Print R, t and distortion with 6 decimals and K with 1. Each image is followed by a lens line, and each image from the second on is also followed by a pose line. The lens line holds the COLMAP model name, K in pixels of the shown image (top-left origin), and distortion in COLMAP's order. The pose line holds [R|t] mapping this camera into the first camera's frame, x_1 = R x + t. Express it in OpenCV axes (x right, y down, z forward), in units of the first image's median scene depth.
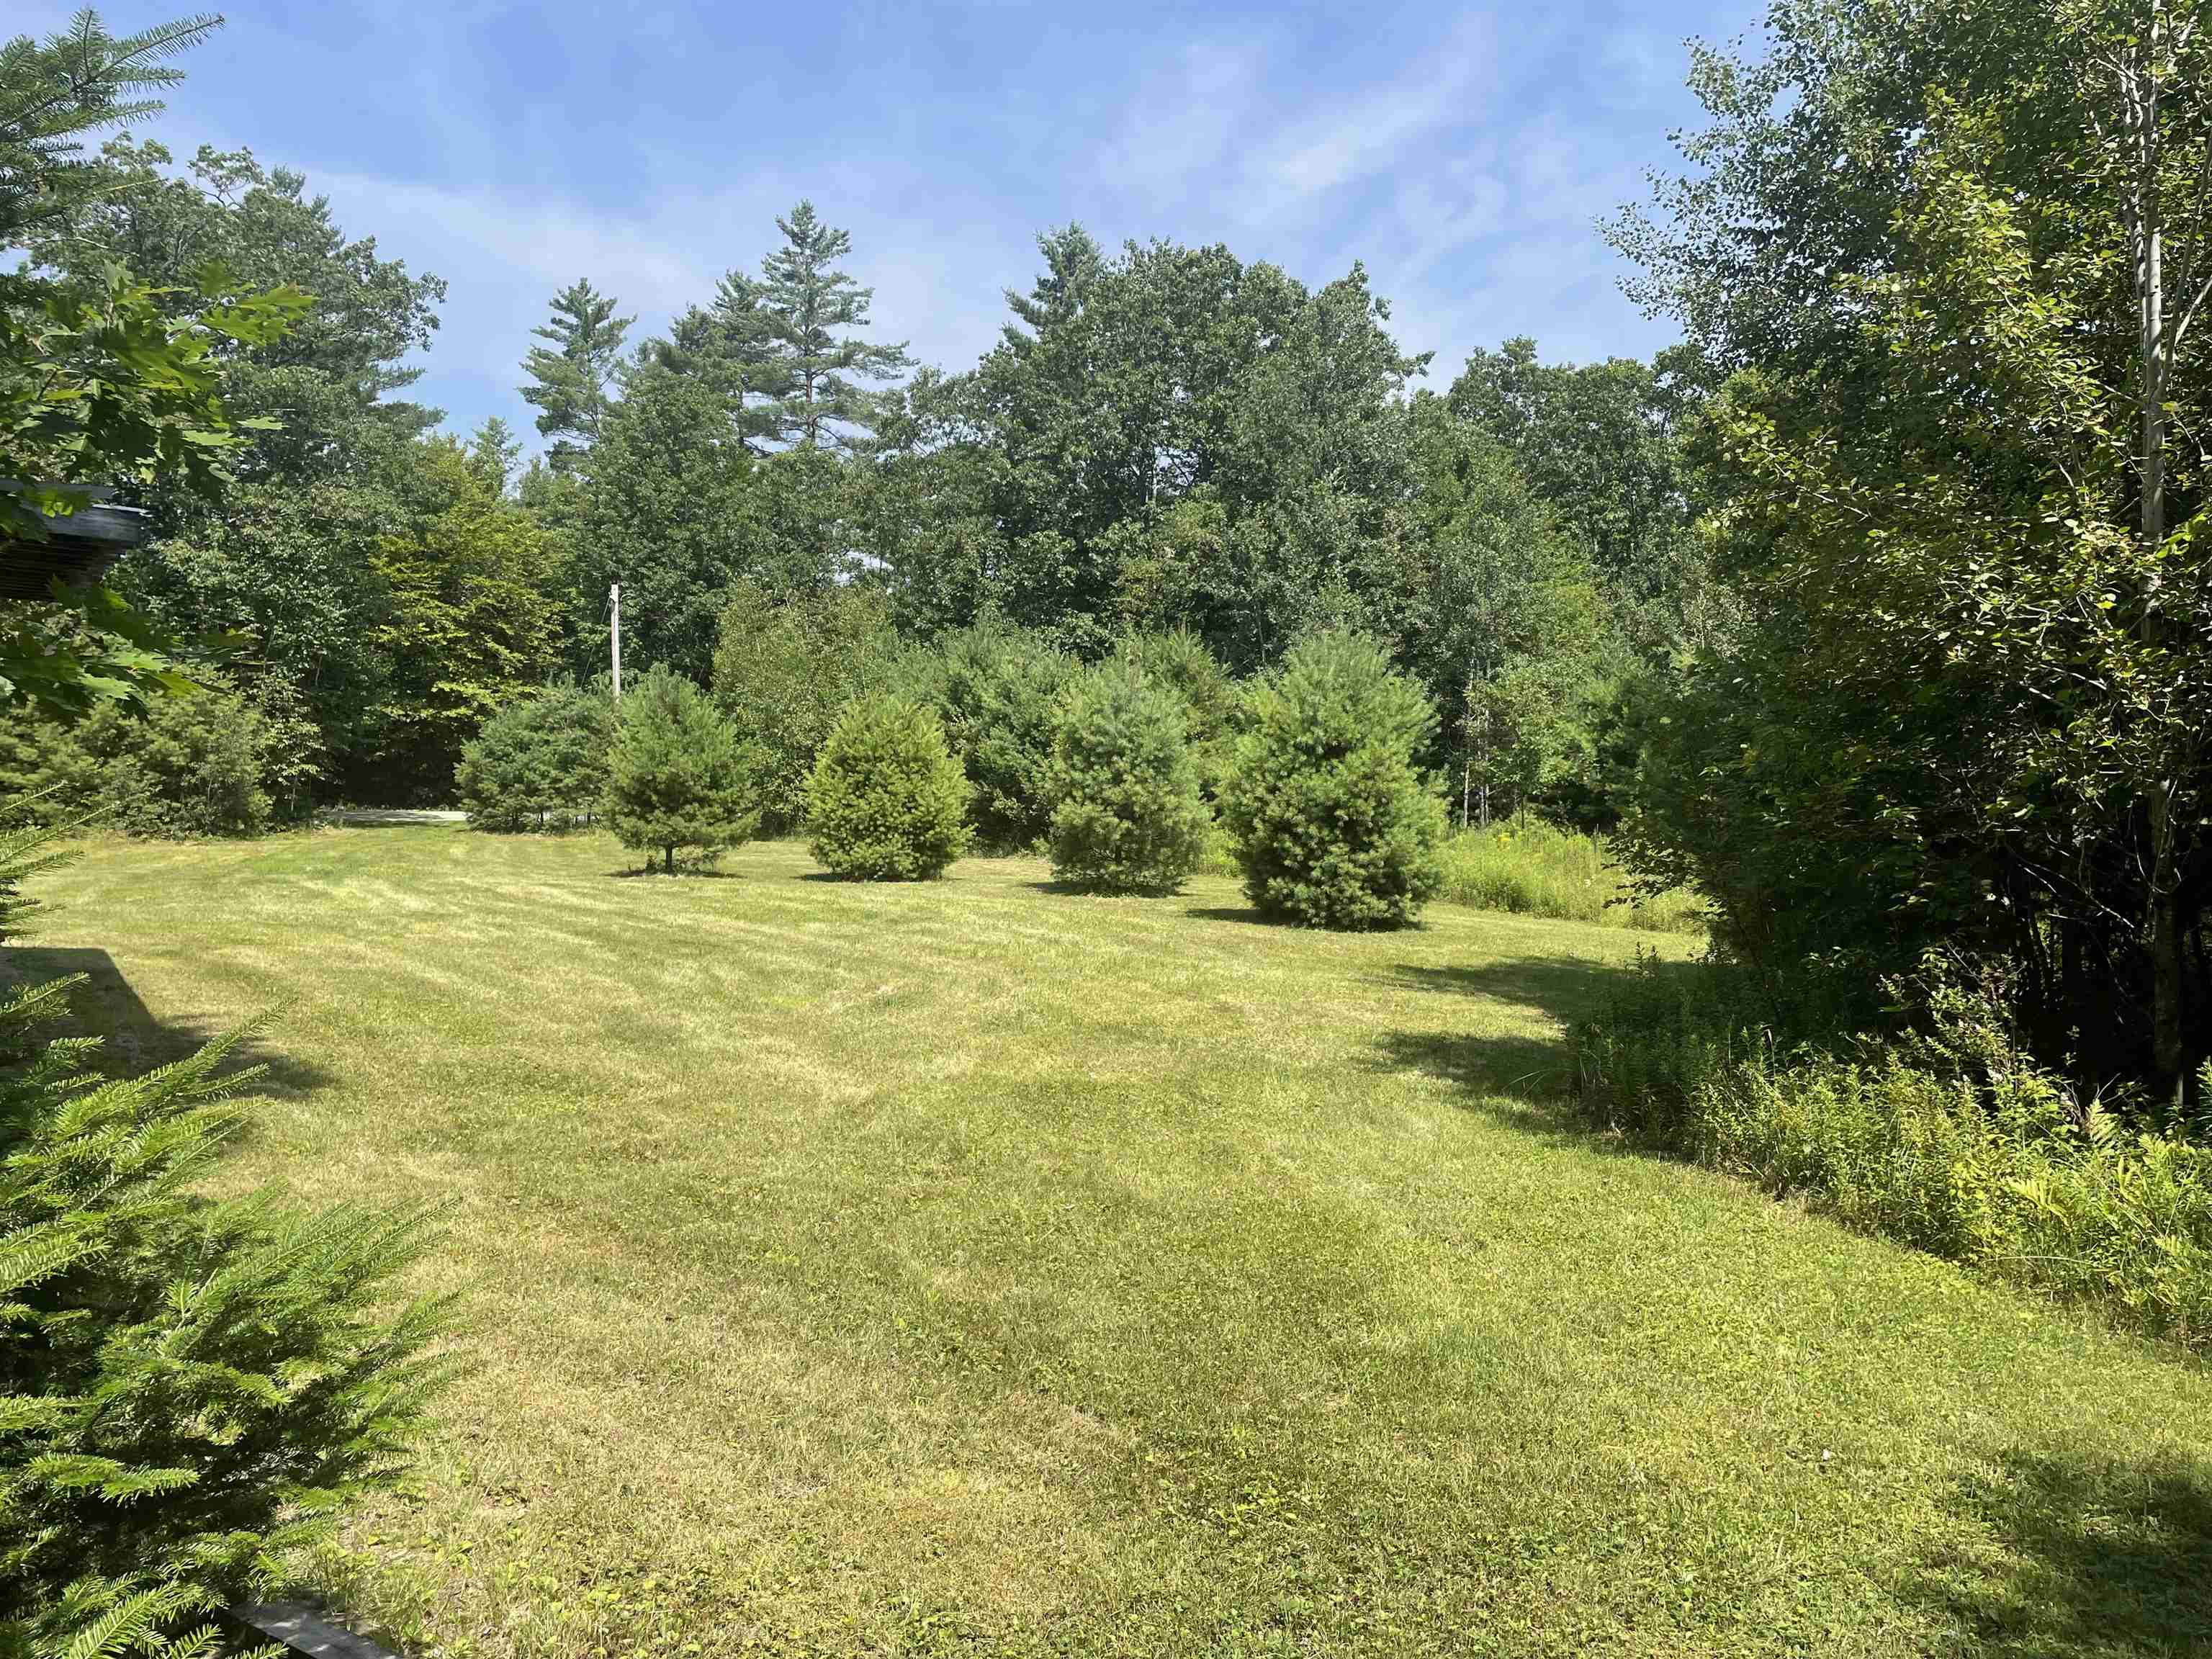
lens RADIAL K [[1575.8, 0, 1106.0], [0, 1575.8, 829.5], [0, 0, 1]] dist [-0.001137, -0.002951]
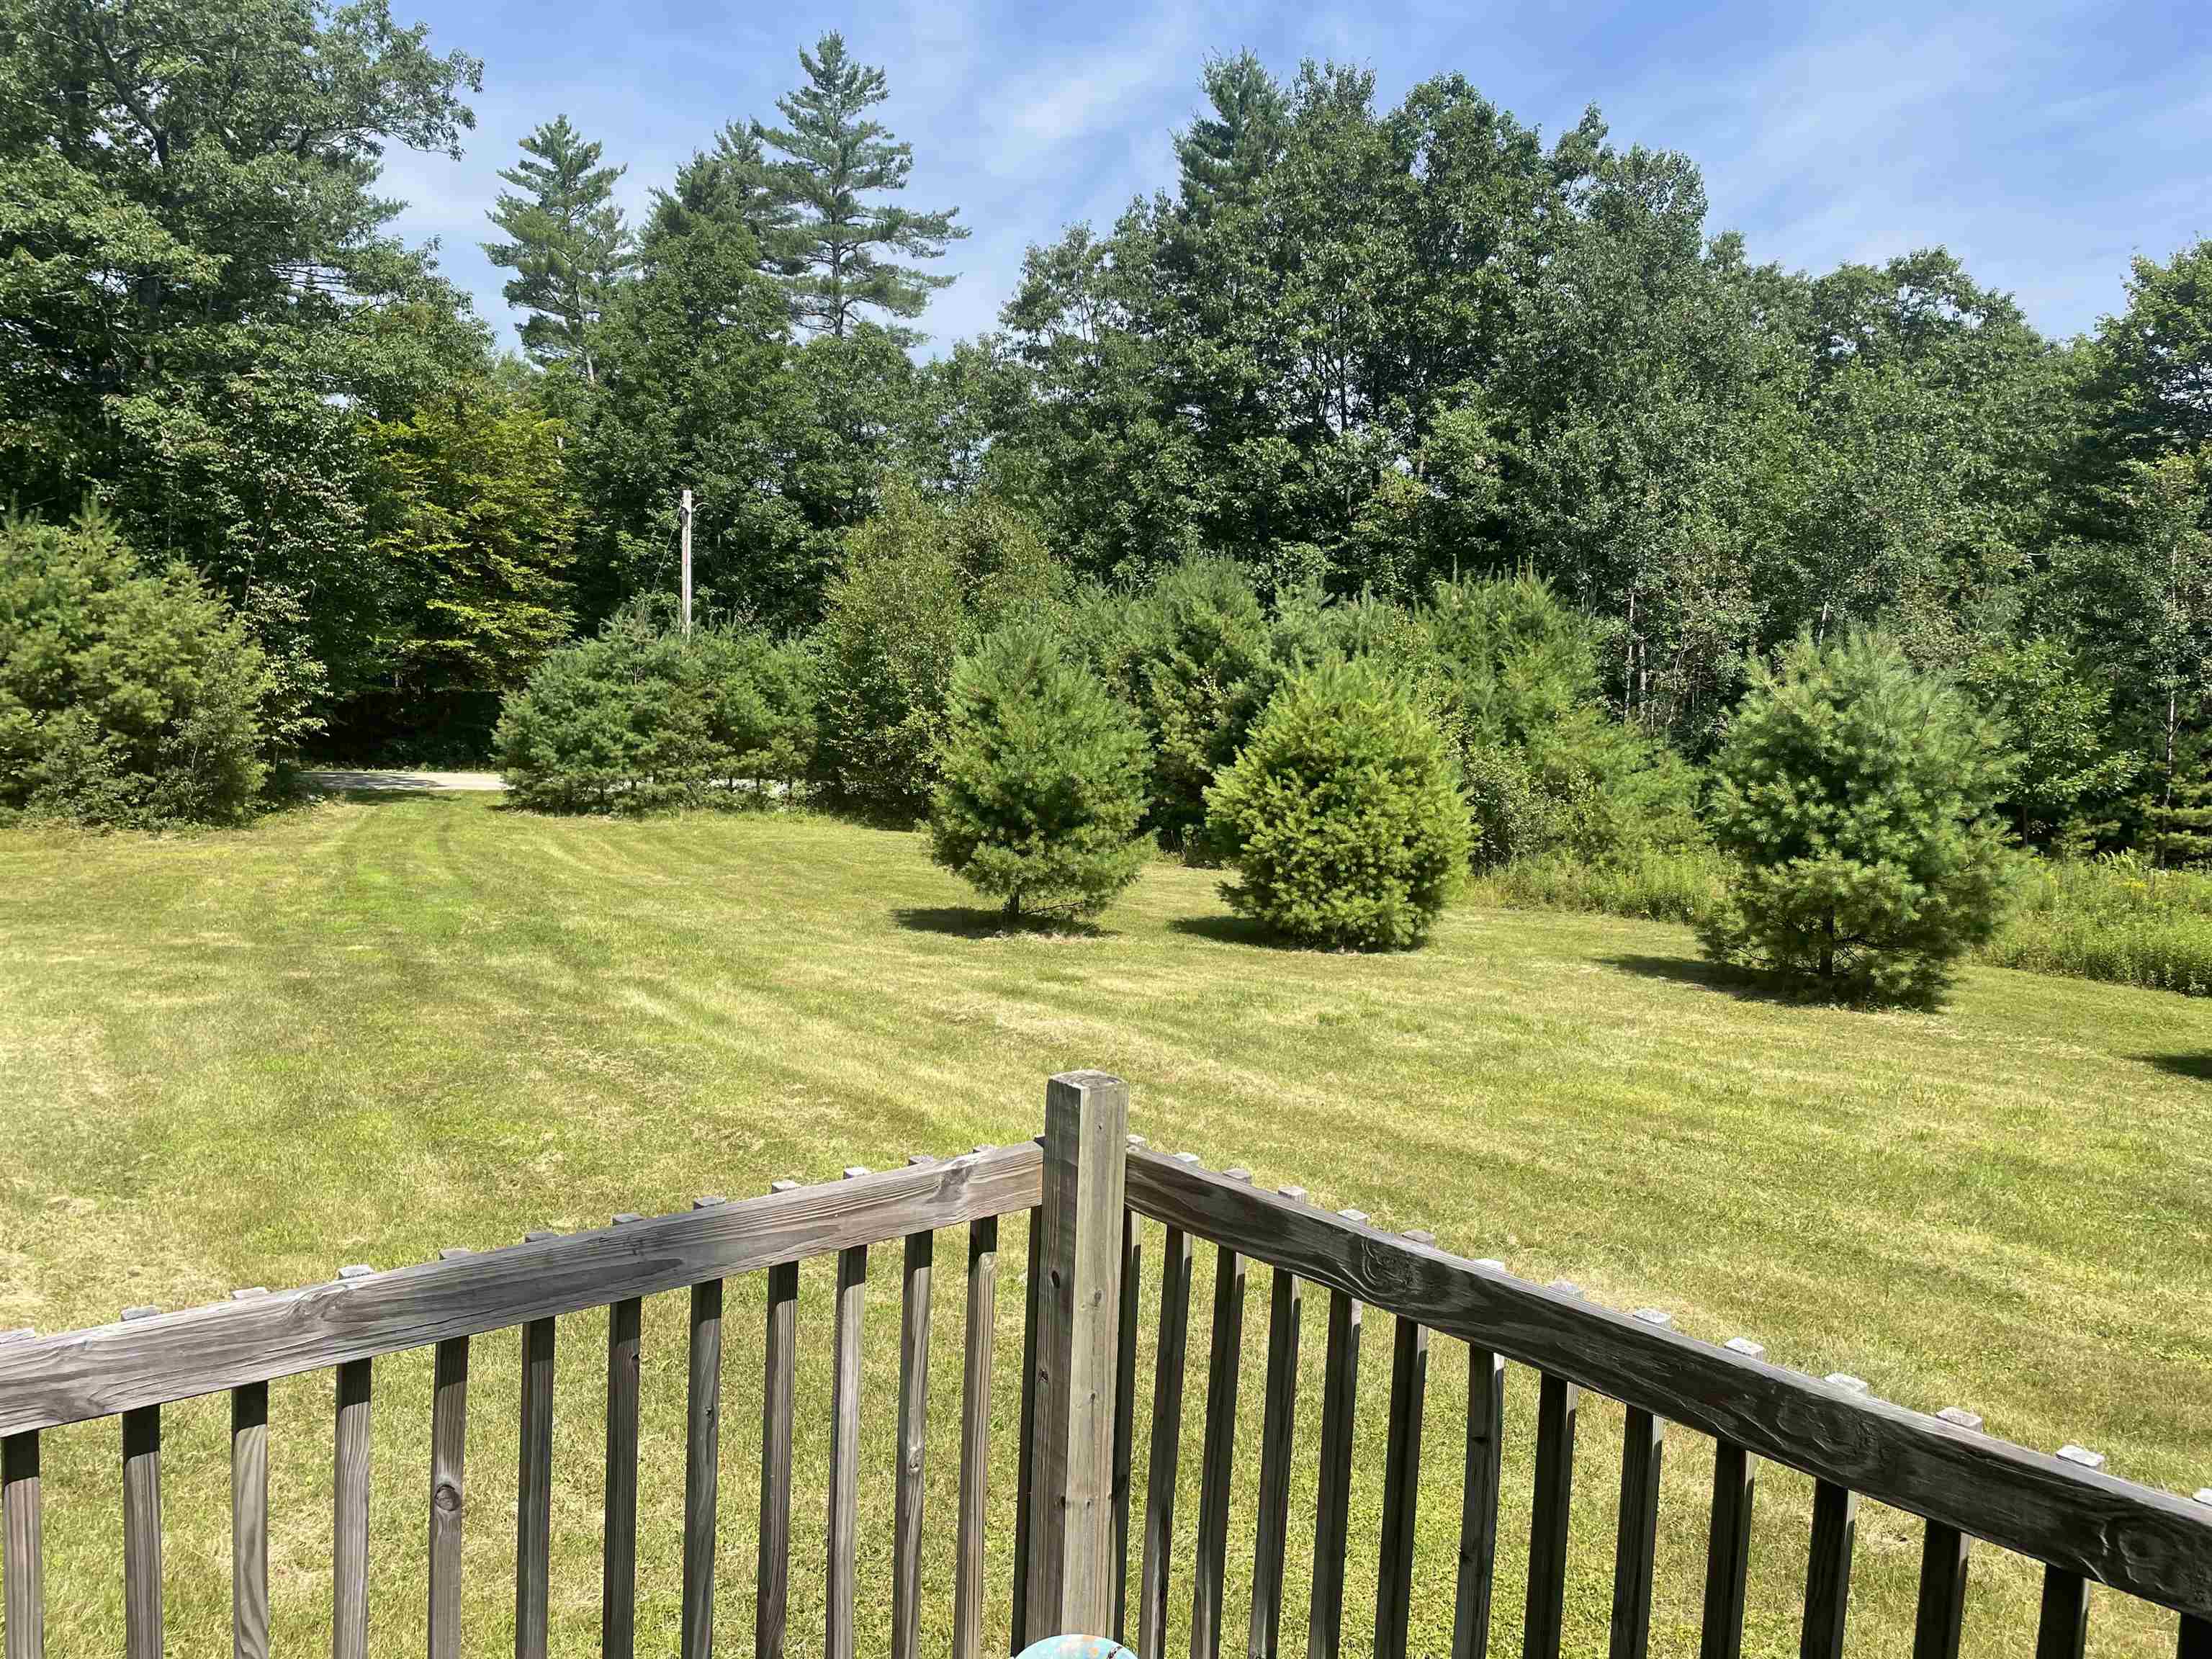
lens RADIAL K [[1667.2, 0, 1106.0], [0, 1667.2, 829.5], [0, 0, 1]] dist [0.097897, -0.124497]
pose [[0.998567, 0.021239, 0.049123, -0.161450], [-0.022657, 0.999337, 0.028487, -0.019351], [-0.048486, -0.029559, 0.998386, 0.181621]]
